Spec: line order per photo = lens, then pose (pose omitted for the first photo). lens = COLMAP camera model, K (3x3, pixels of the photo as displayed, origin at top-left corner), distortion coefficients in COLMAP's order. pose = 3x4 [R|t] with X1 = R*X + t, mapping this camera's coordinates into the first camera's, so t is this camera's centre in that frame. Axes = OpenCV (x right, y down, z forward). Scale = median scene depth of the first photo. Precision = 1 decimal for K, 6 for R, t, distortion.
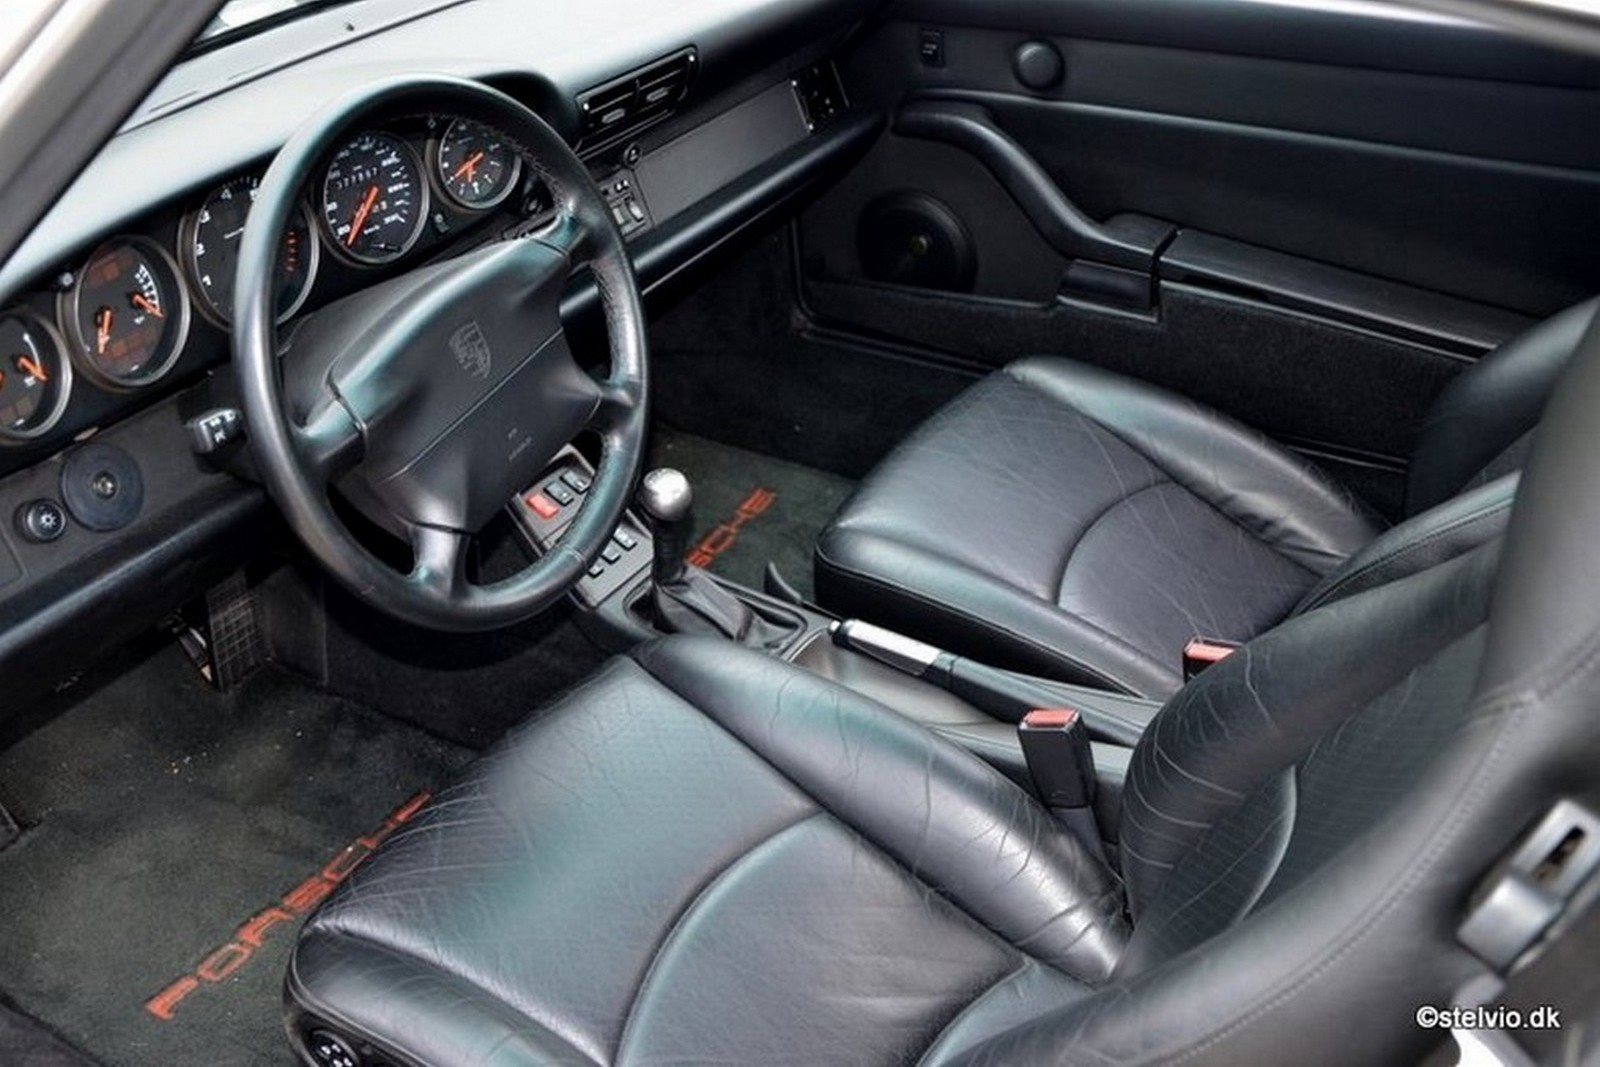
lens RADIAL K [[1824.8, 0, 800.0], [0, 1824.8, 533.5], [0, 0, 1]] dist [0.015950, 0.058053]
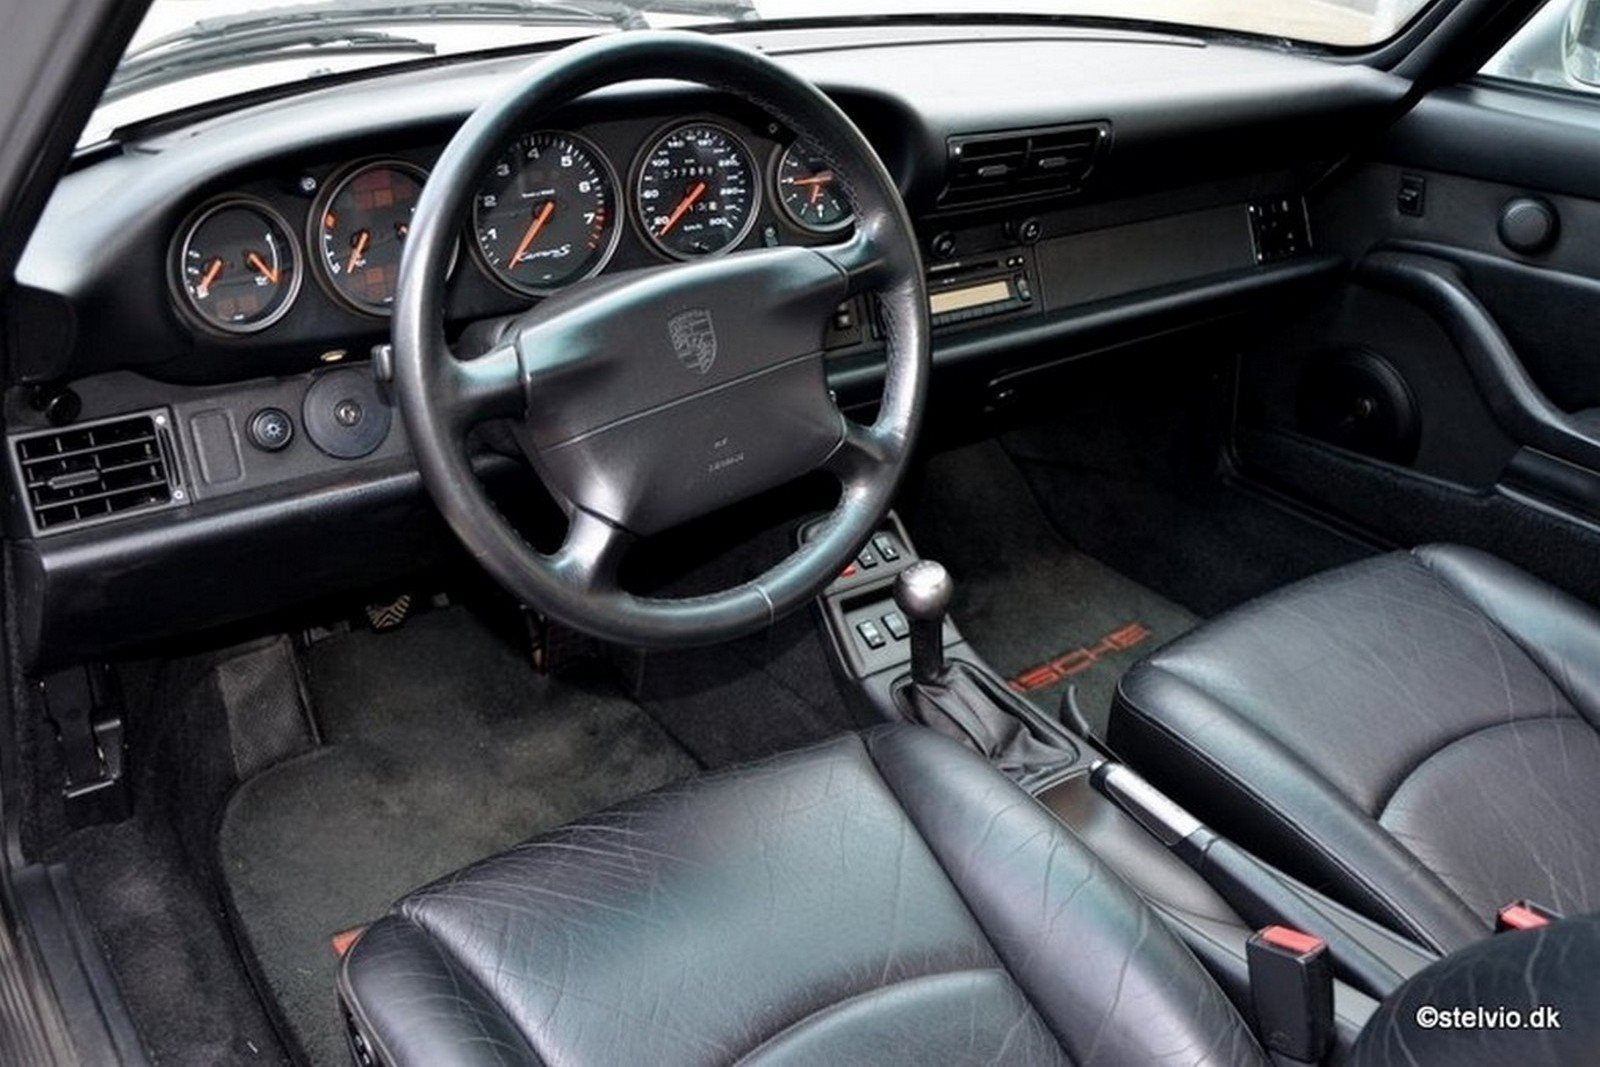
lens RADIAL K [[1537.3, 0, 800.0], [0, 1537.3, 533.5], [0, 0, 1]] dist [-0.110623, 0.269081]
pose [[0.910262, 0.220001, -0.350745, 0.122240], [-0.248562, 0.967871, -0.037990, 0.006214], [0.331118, 0.121763, 0.935700, 0.253015]]
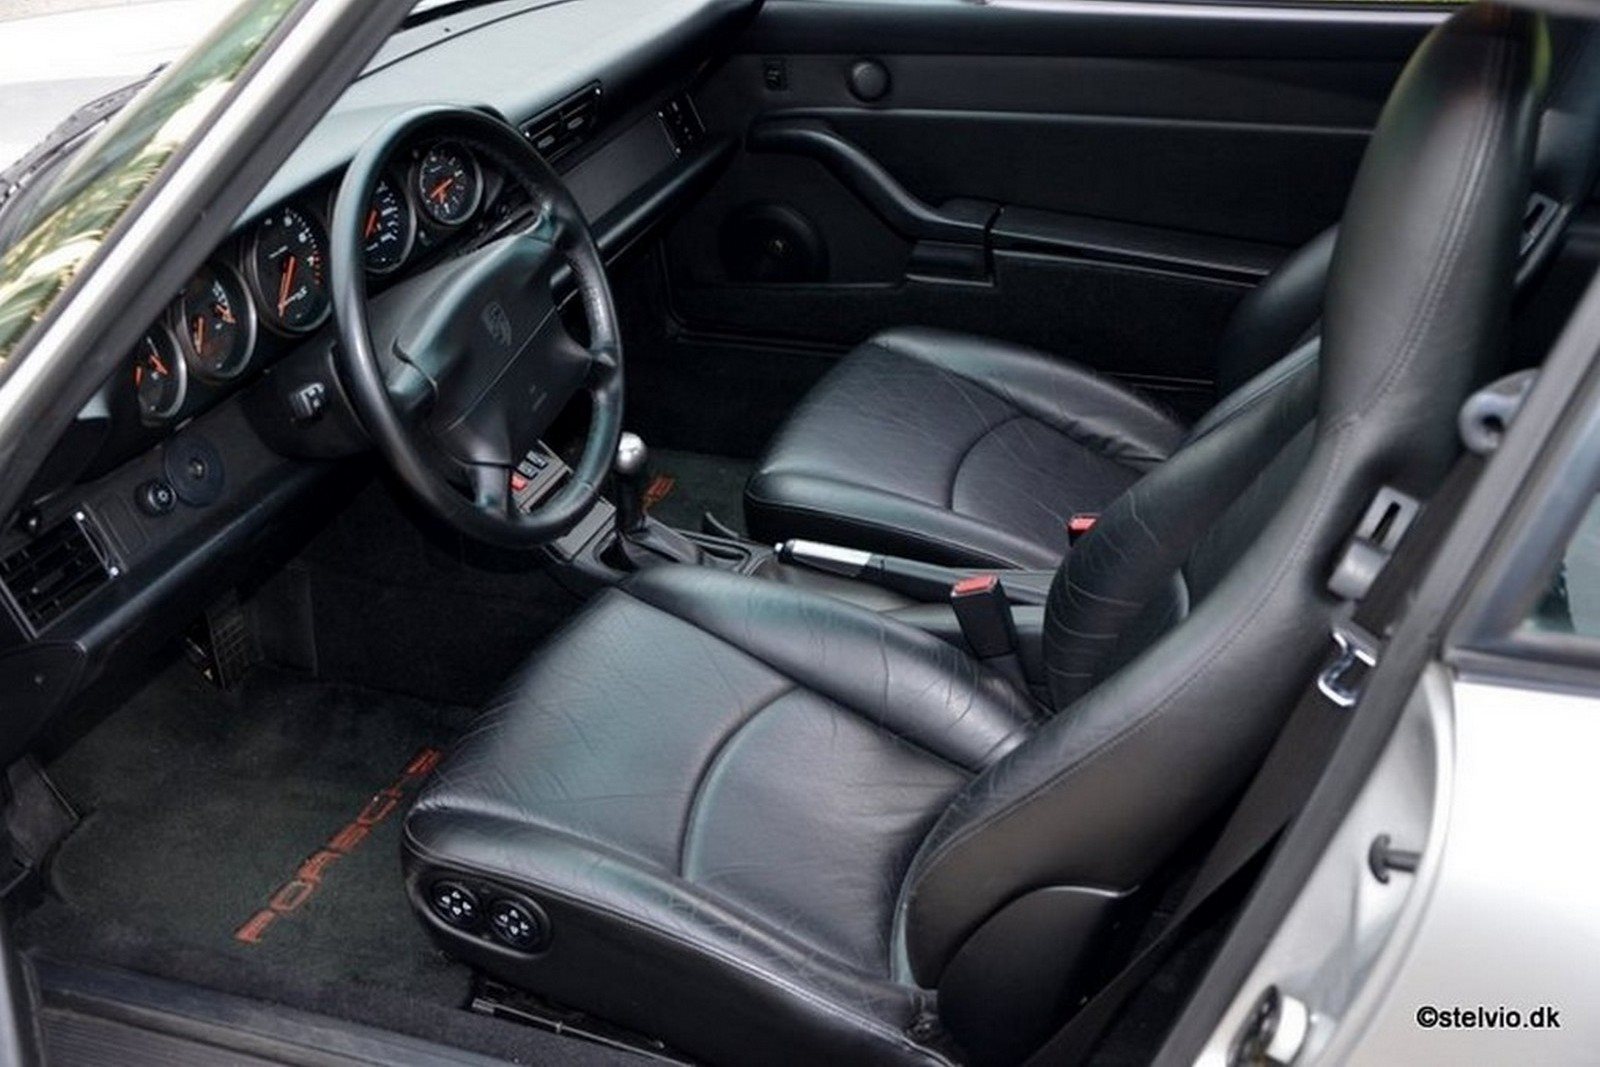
lens RADIAL K [[1894.0, 0, 800.0], [0, 1894.0, 533.5], [0, 0, 1]] dist [0.032652, 0.045045]
pose [[0.985071, -0.115183, 0.127939, -0.124925], [0.121022, 0.991890, -0.038819, 0.091623], [-0.122431, 0.053723, 0.991022, -0.230935]]
